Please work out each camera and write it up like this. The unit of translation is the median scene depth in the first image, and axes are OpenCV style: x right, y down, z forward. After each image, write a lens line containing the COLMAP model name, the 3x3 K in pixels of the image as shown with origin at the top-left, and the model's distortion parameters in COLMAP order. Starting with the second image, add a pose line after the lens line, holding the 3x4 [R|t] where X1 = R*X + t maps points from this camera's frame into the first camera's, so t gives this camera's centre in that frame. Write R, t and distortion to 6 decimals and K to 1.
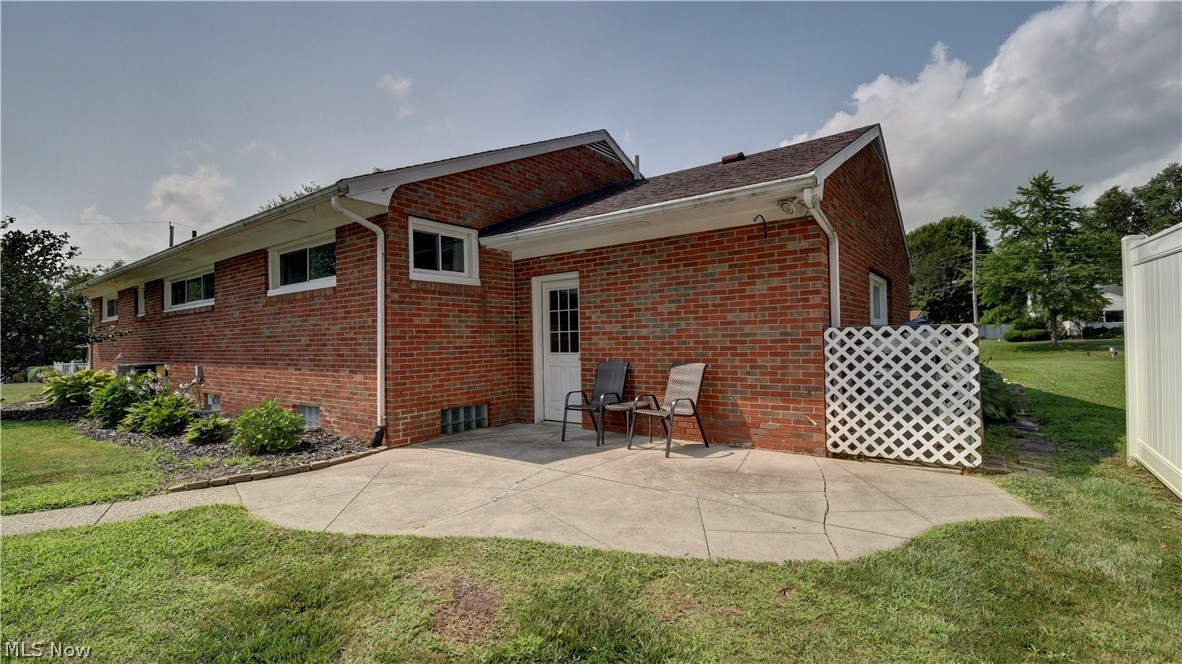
lens RADIAL K [[525.4, 0, 591.0], [0, 525.4, 332.0], [0, 0, 1]] dist [-0.002074, -0.000391]
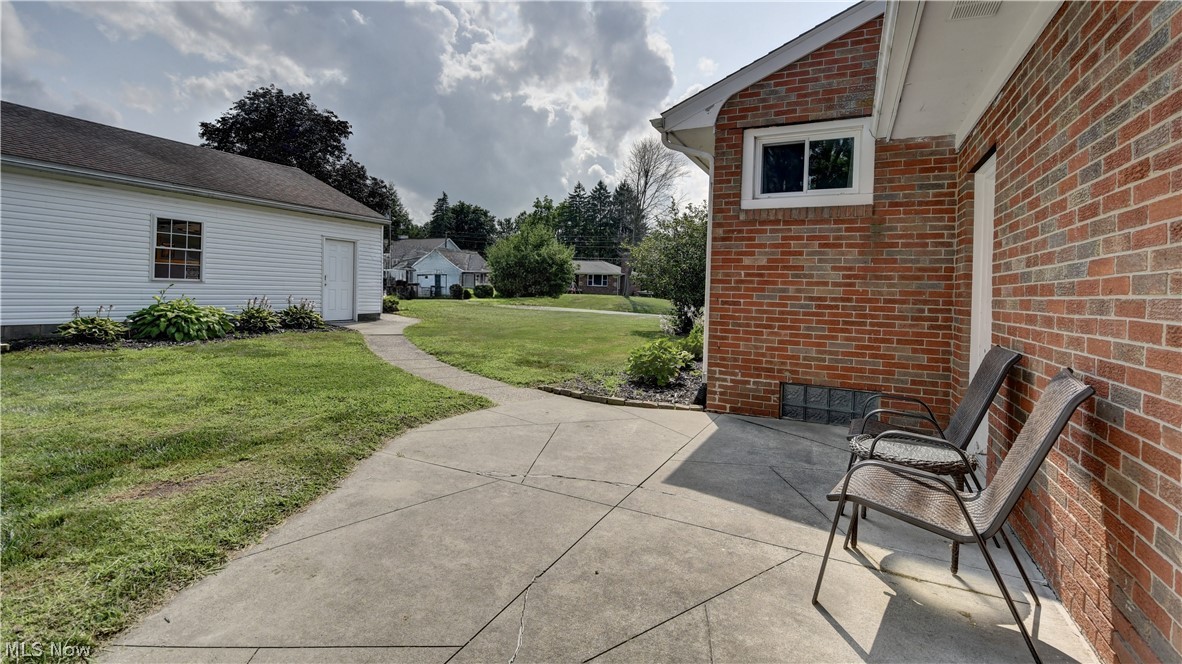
lens RADIAL K [[517.6, 0, 595.2], [0, 517.6, 288.3], [0, 0, 1]] dist [-0.001108, -0.000346]
pose [[0.182347, 0.023137, -0.982962, 0.384808], [-0.022379, 0.999562, 0.019377, 0.009657], [0.982980, 0.018464, 0.182785, 0.628818]]
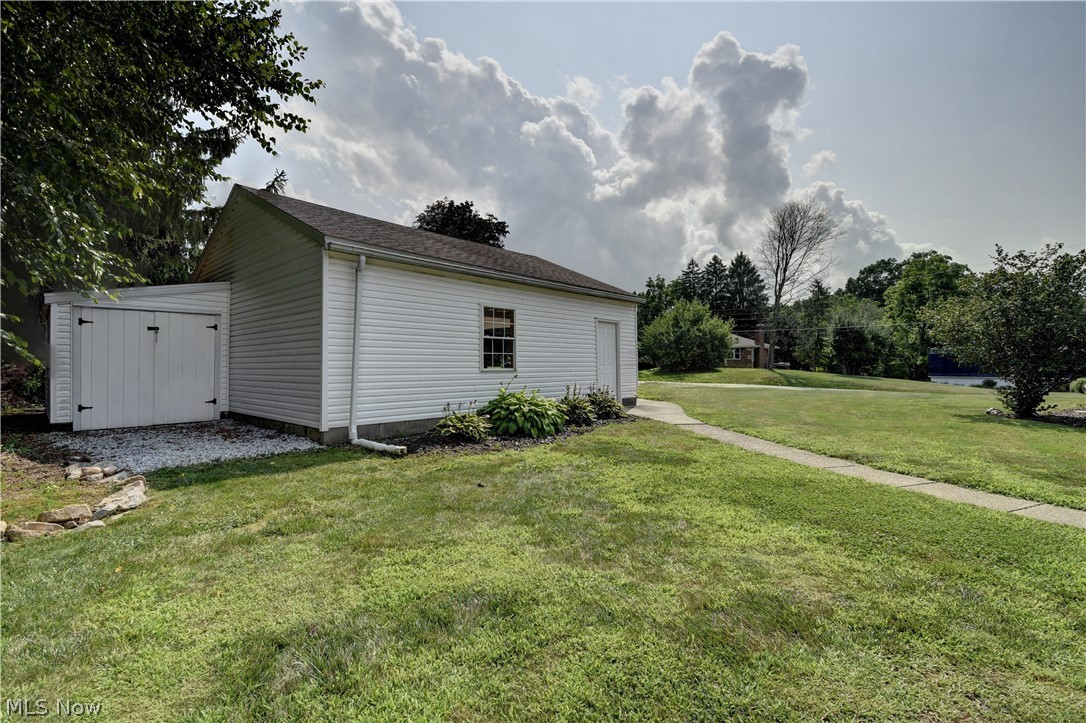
lens RADIAL K [[474.1, 0, 543.0], [0, 474.1, 361.5], [0, 0, 1]] dist [0.000934, -0.014306]
pose [[-0.117041, 0.016941, -0.992983, 0.349526], [0.016744, 0.999746, 0.015083, 0.008801], [0.992986, -0.014861, -0.117295, 0.570984]]
